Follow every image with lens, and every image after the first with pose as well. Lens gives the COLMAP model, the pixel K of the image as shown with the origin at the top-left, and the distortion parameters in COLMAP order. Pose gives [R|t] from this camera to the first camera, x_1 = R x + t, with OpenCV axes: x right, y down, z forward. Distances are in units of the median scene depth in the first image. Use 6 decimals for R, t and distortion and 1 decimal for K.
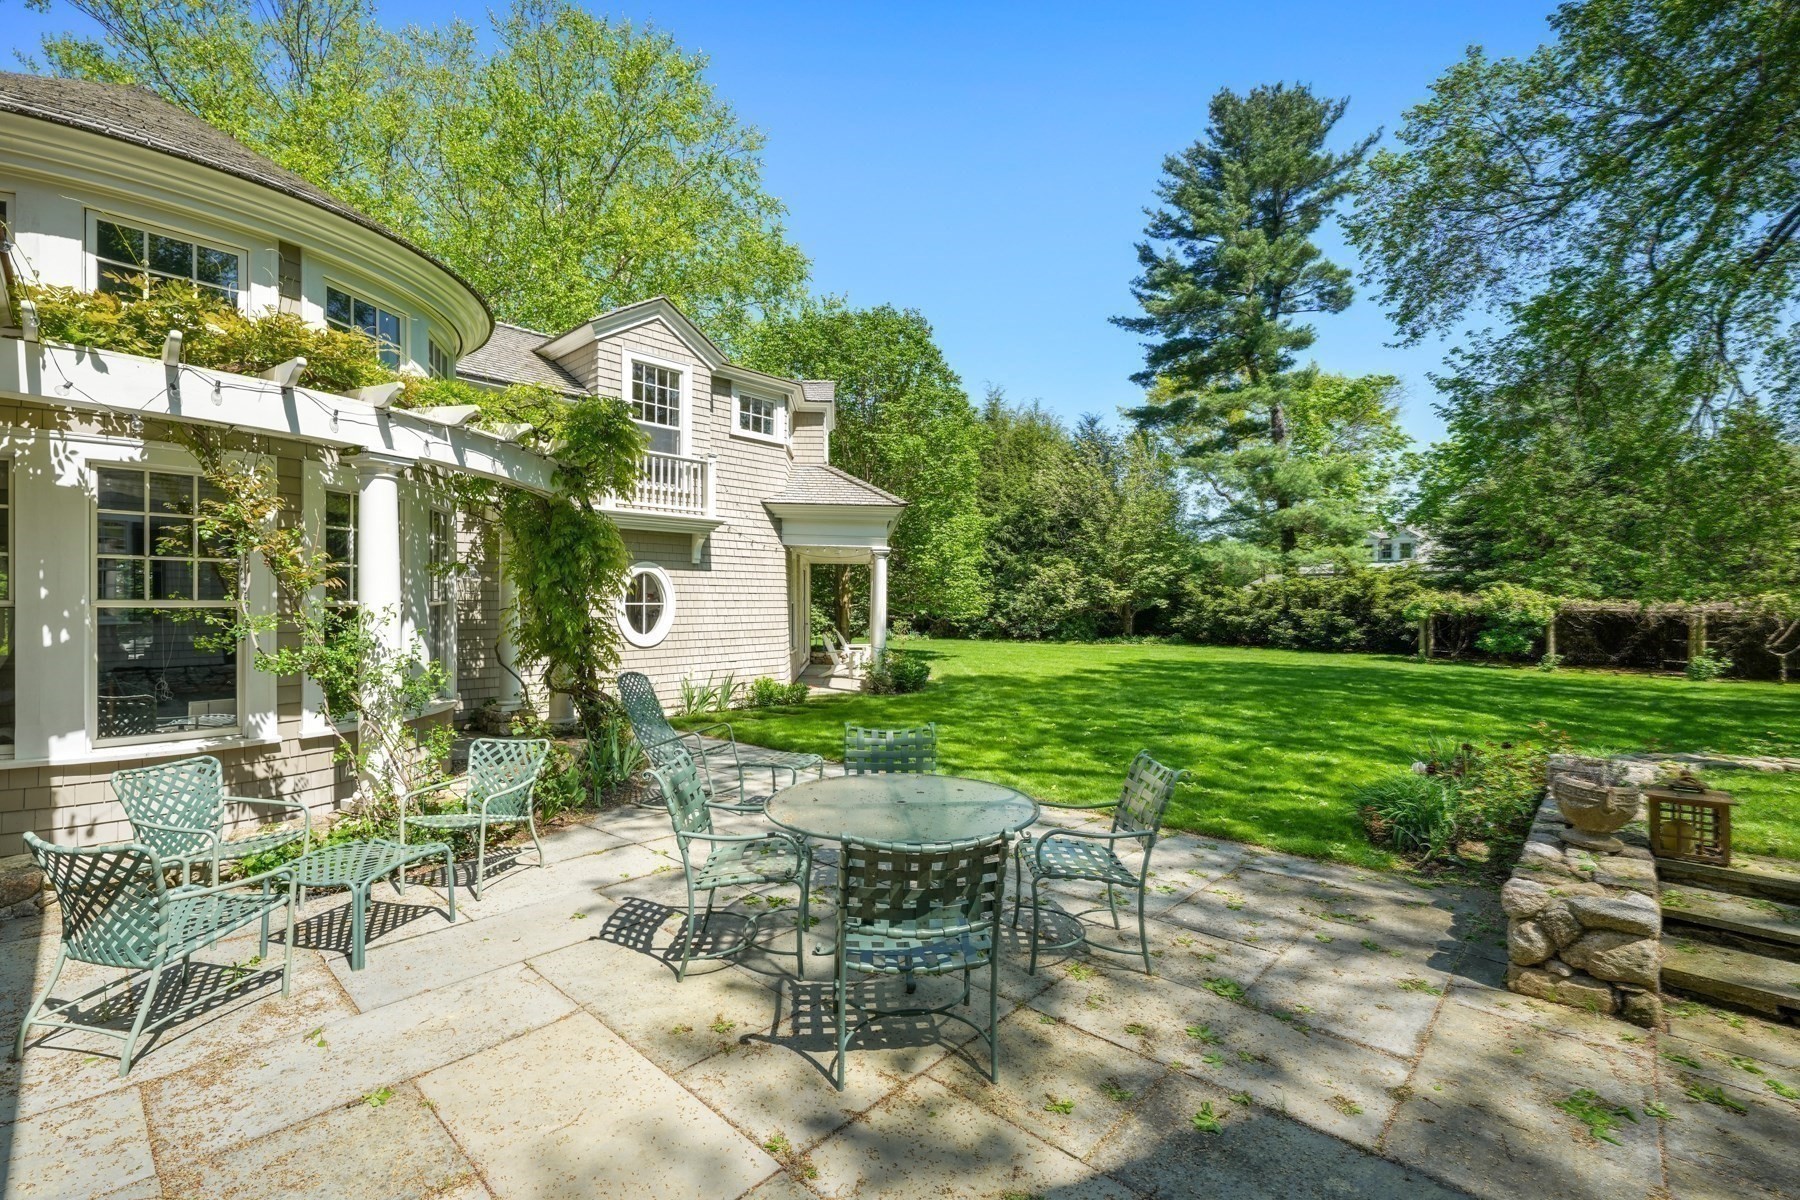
lens RADIAL K [[764.2, 0, 895.7], [0, 764.2, 594.6], [0, 0, 1]] dist [-0.000714, -0.000008]
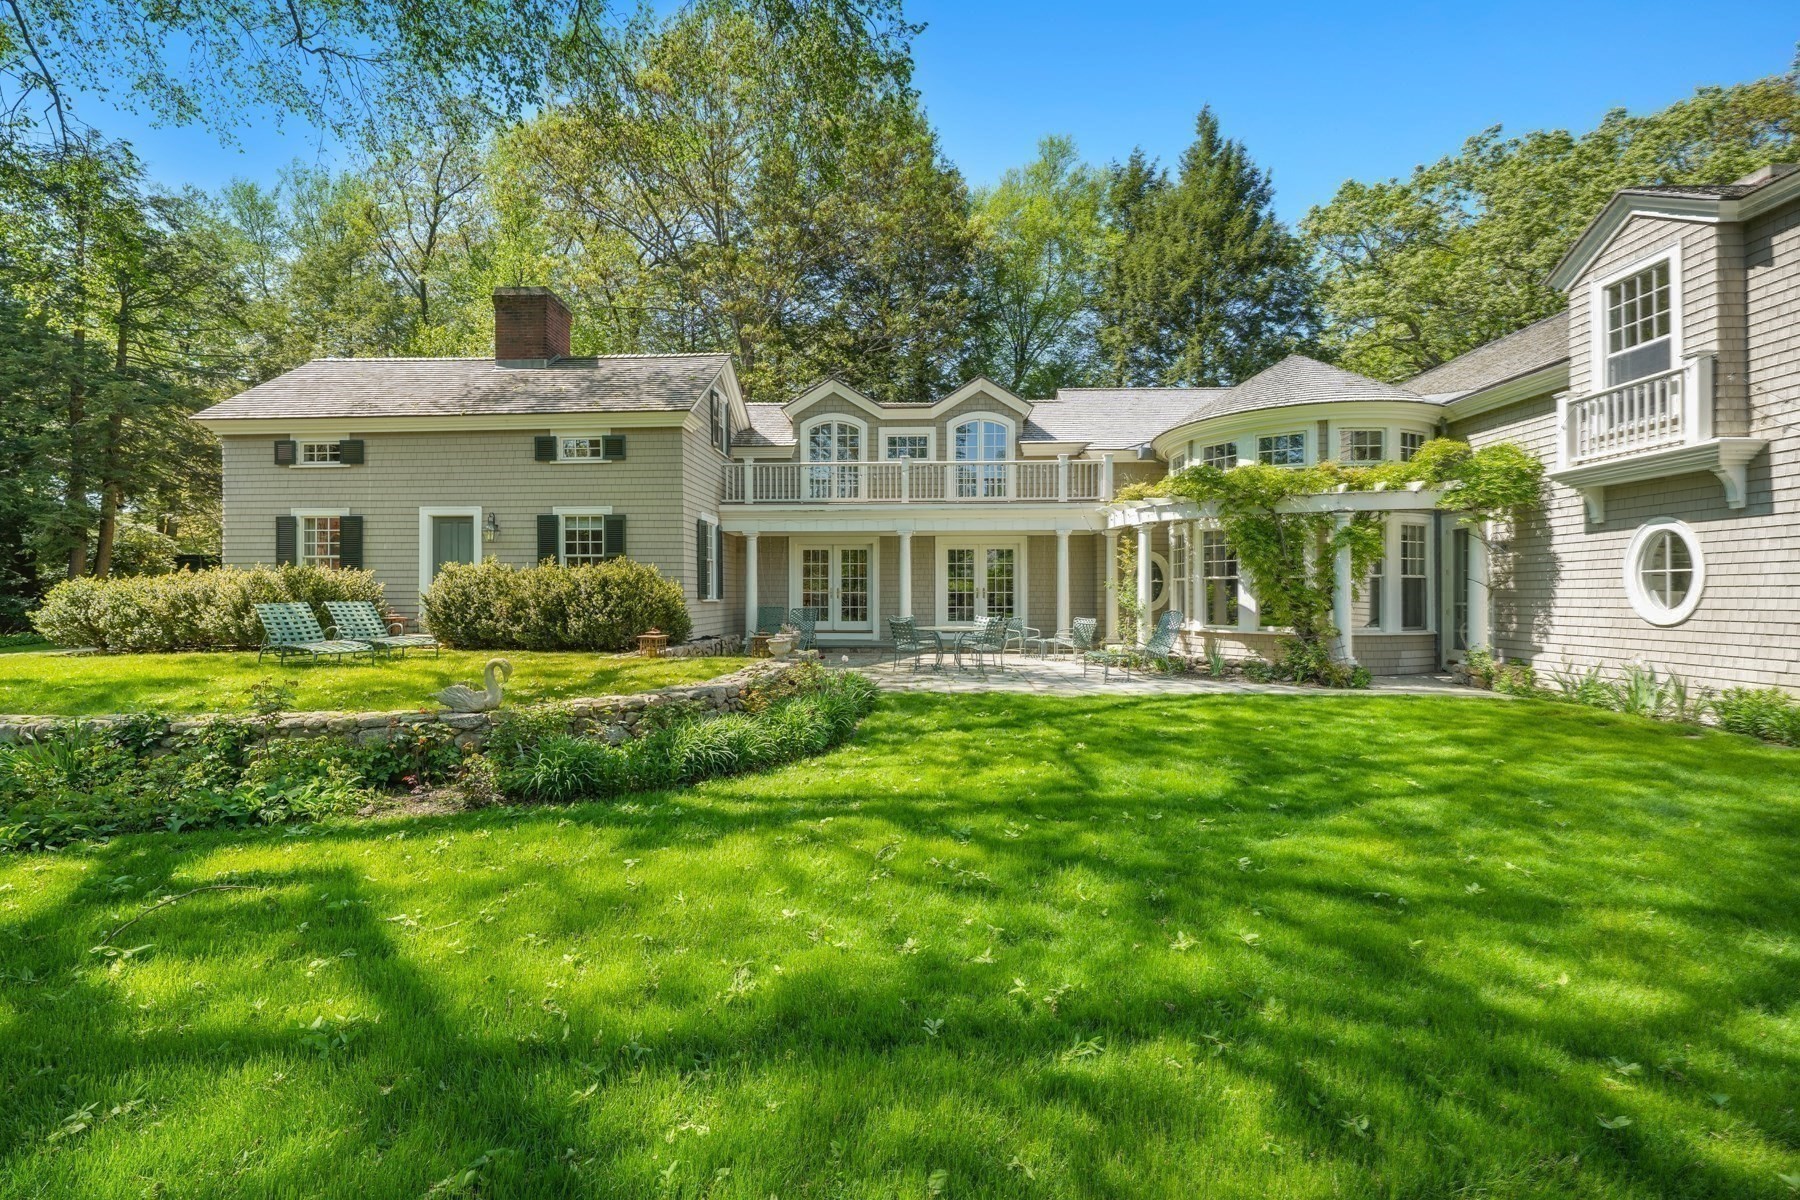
lens RADIAL K [[764.2, 0, 895.7], [0, 764.2, 594.6], [0, 0, 1]] dist [-0.000714, -0.000008]
pose [[-0.758046, 0.003411, -0.652193, 0.337572], [0.009670, 0.999935, -0.006010, 0.014633], [0.652130, -0.010862, -0.758029, 0.464228]]
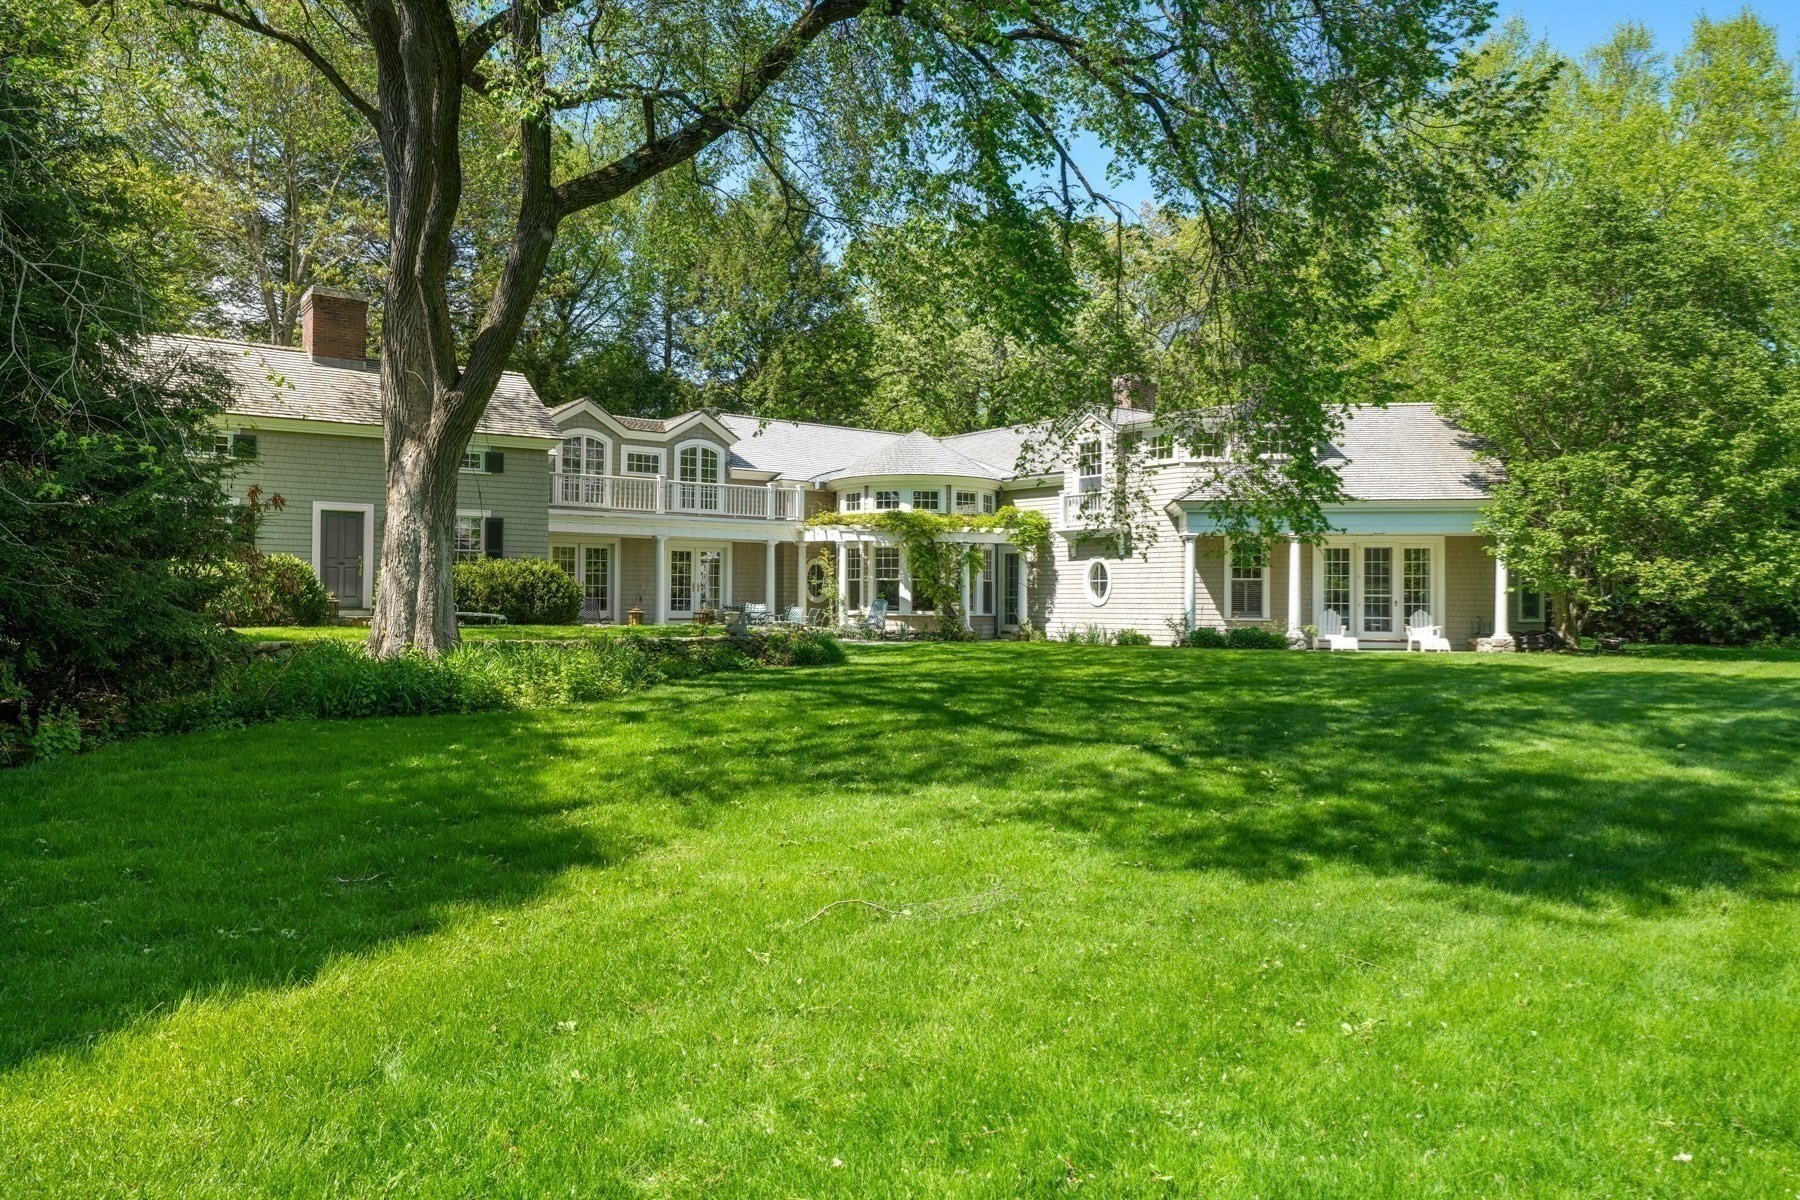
lens RADIAL K [[1207.0, 0, 900.0], [0, 1207.0, 600.0], [0, 0, 1]] dist [-0.003828, -0.002555]
pose [[-0.181873, 0.000302, -0.983322, 1.031681], [0.002882, 0.999996, -0.000225, 0.023643], [0.983318, -0.002875, -0.181873, 0.453938]]
